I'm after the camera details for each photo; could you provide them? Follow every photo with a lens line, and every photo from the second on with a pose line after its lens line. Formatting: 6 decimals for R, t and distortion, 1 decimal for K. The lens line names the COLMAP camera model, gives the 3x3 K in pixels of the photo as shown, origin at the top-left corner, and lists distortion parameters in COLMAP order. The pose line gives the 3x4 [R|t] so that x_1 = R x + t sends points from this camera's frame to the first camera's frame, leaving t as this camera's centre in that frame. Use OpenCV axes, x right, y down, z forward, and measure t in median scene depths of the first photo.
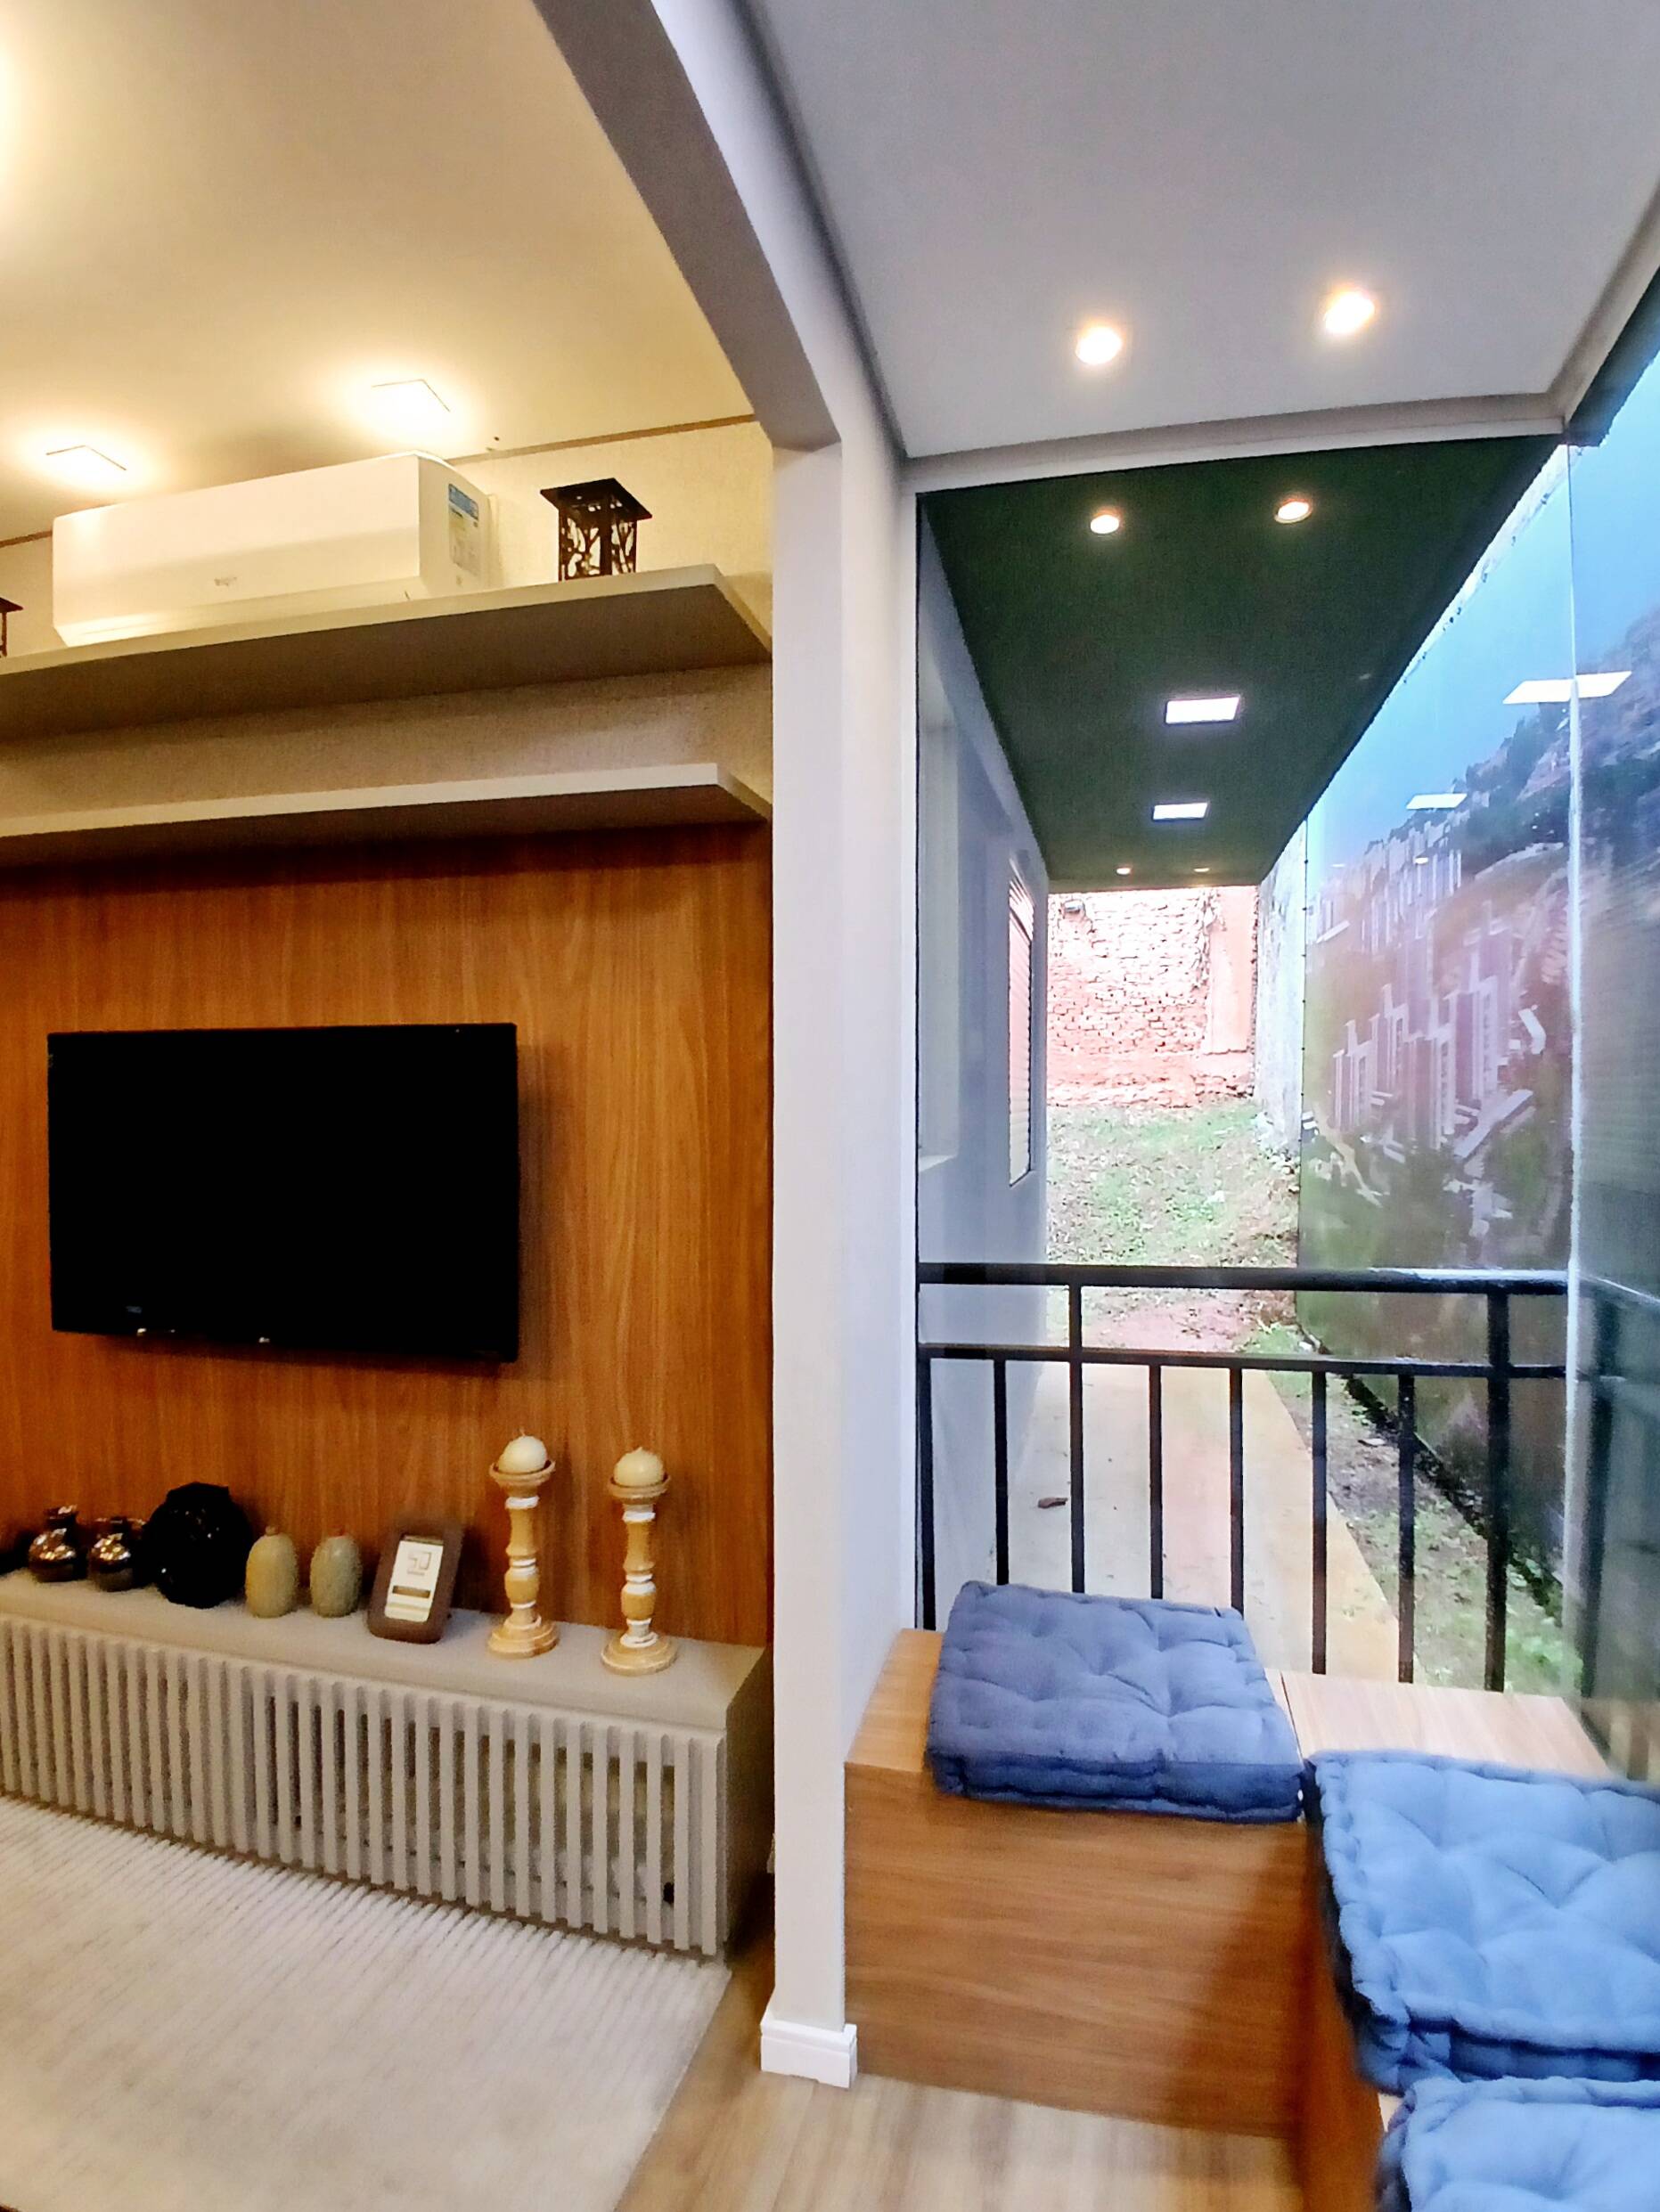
lens RADIAL K [[1145.3, 0, 830.0], [0, 1145.3, 1106.0], [0, 0, 1]] dist [0.000090, -0.045383]
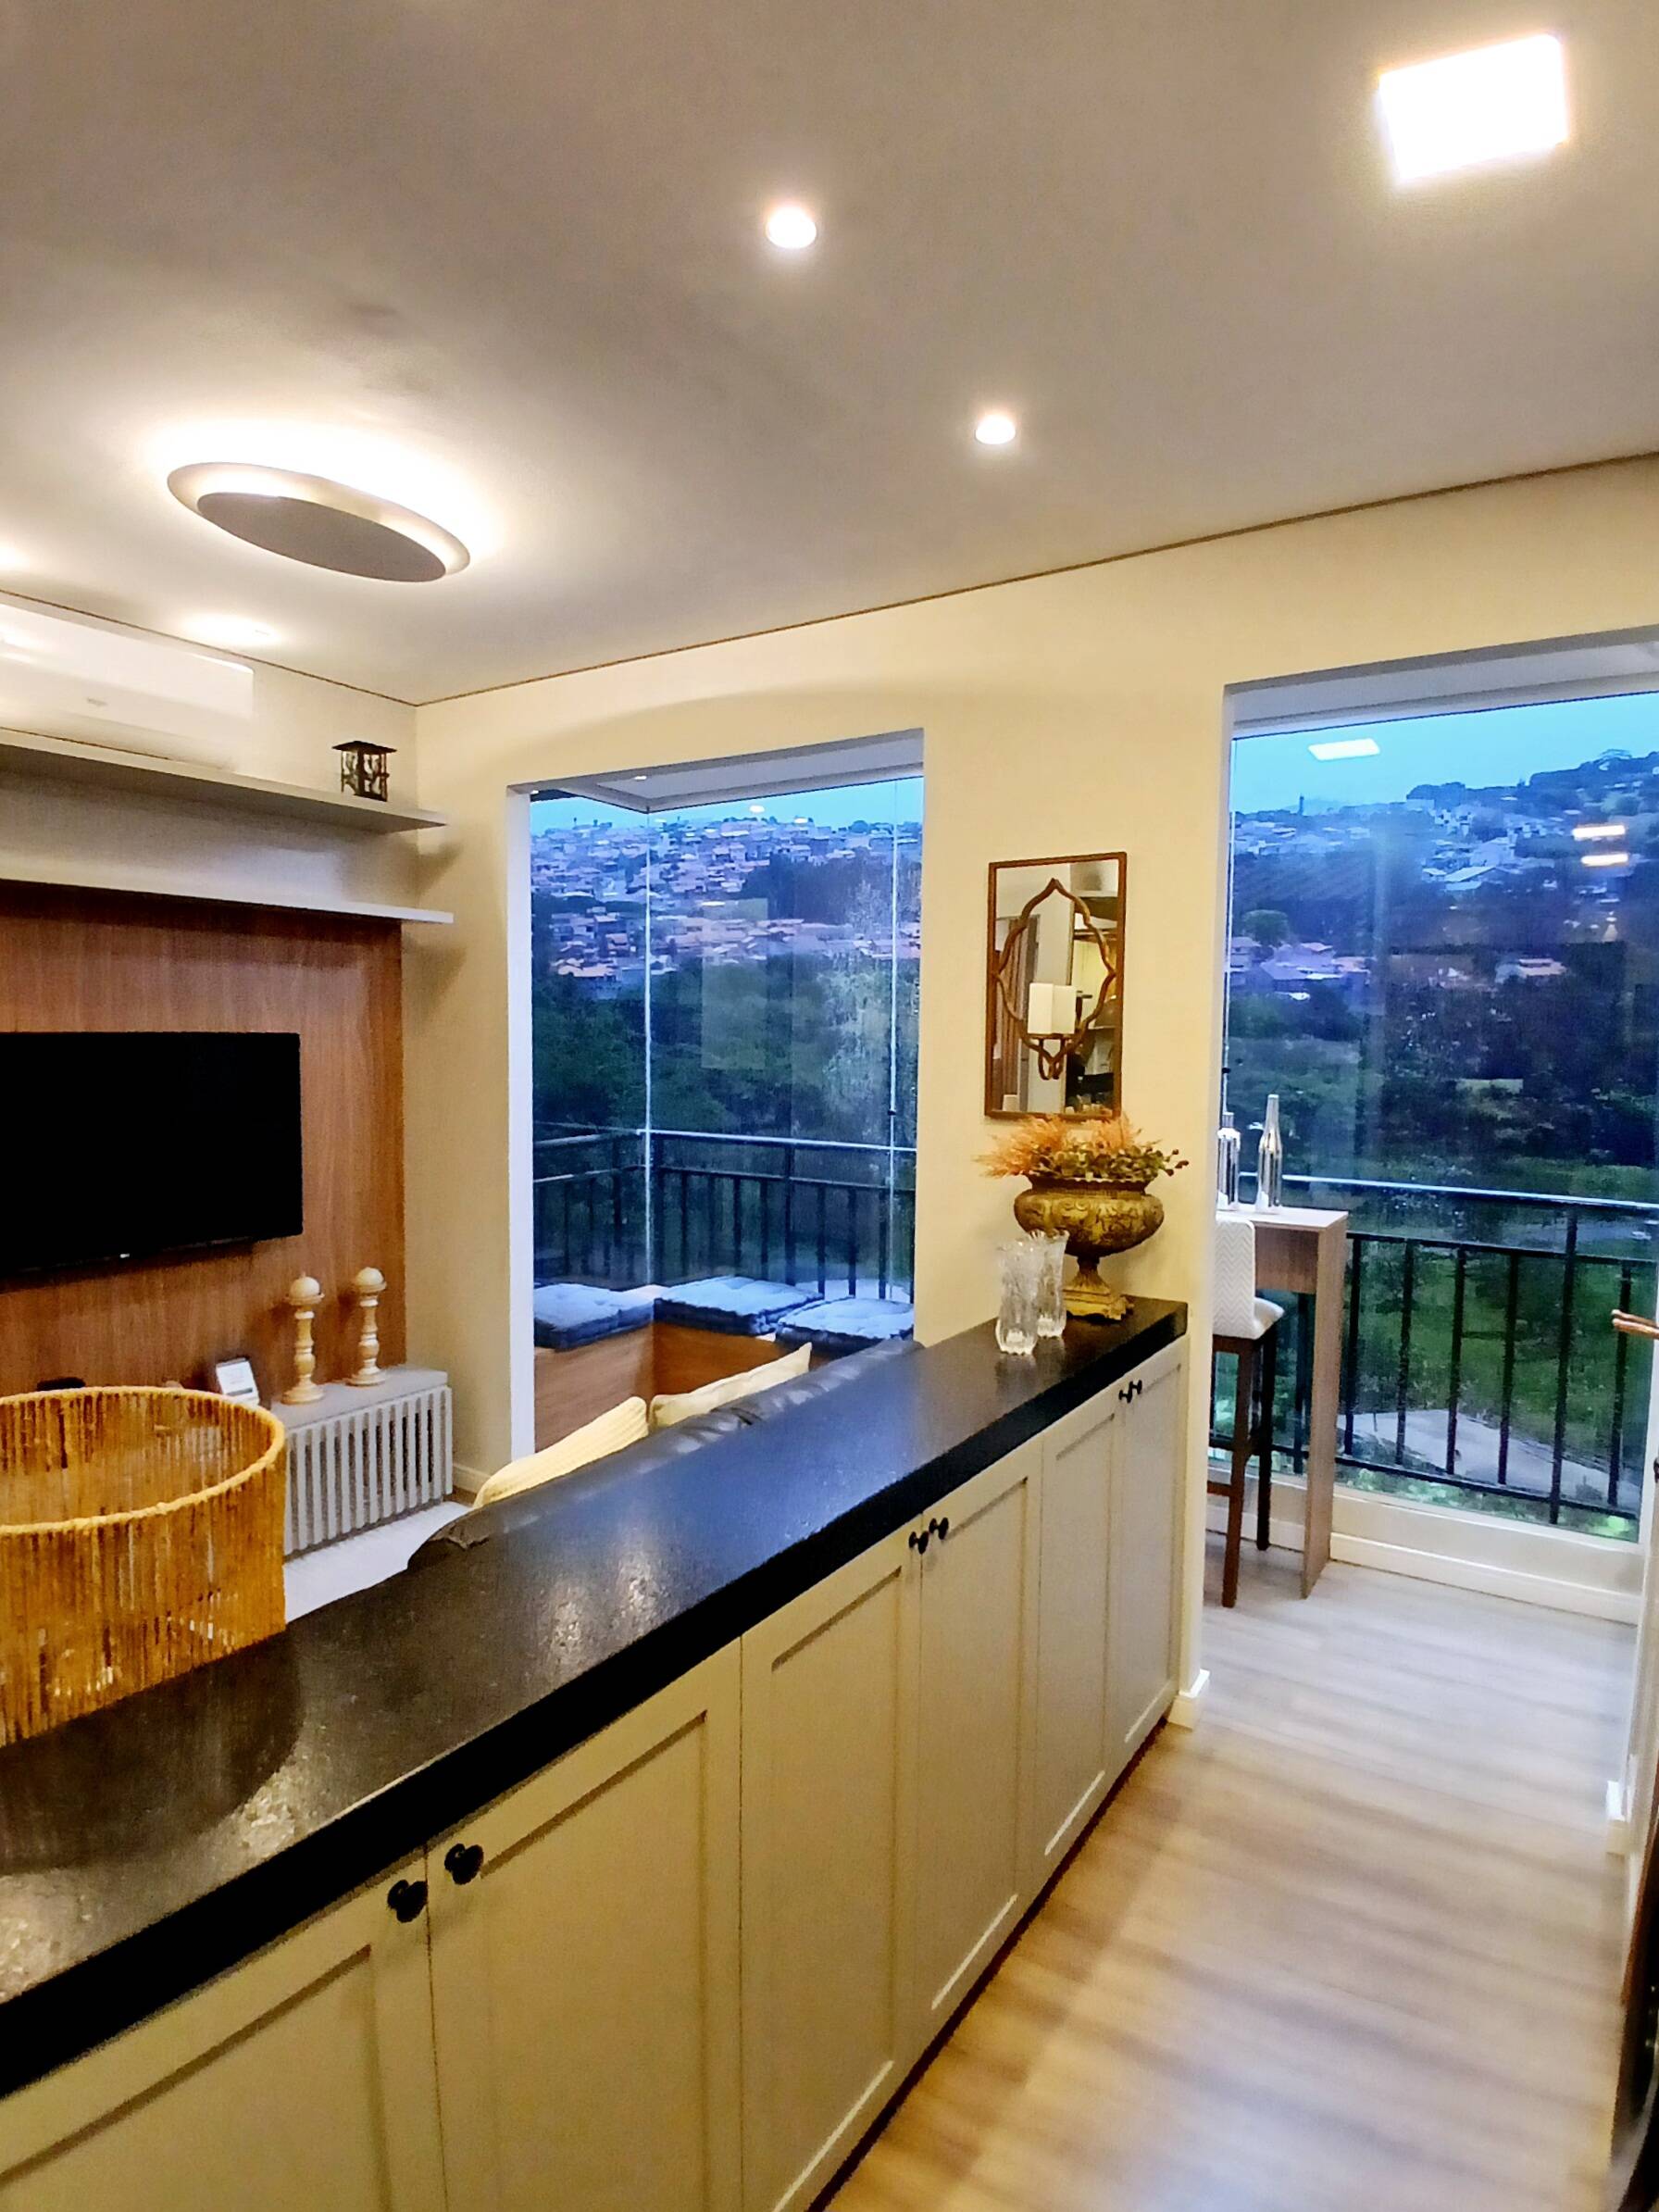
lens RADIAL K [[1174.6, 0, 832.6], [0, 1174.6, 1104.6], [0, 0, 1]] dist [0.001243, -0.045707]
pose [[0.332868, -0.053100, 0.941477, -1.561725], [-0.003703, 0.998332, 0.057616, -0.066080], [-0.942966, -0.022665, 0.332116, -0.292631]]
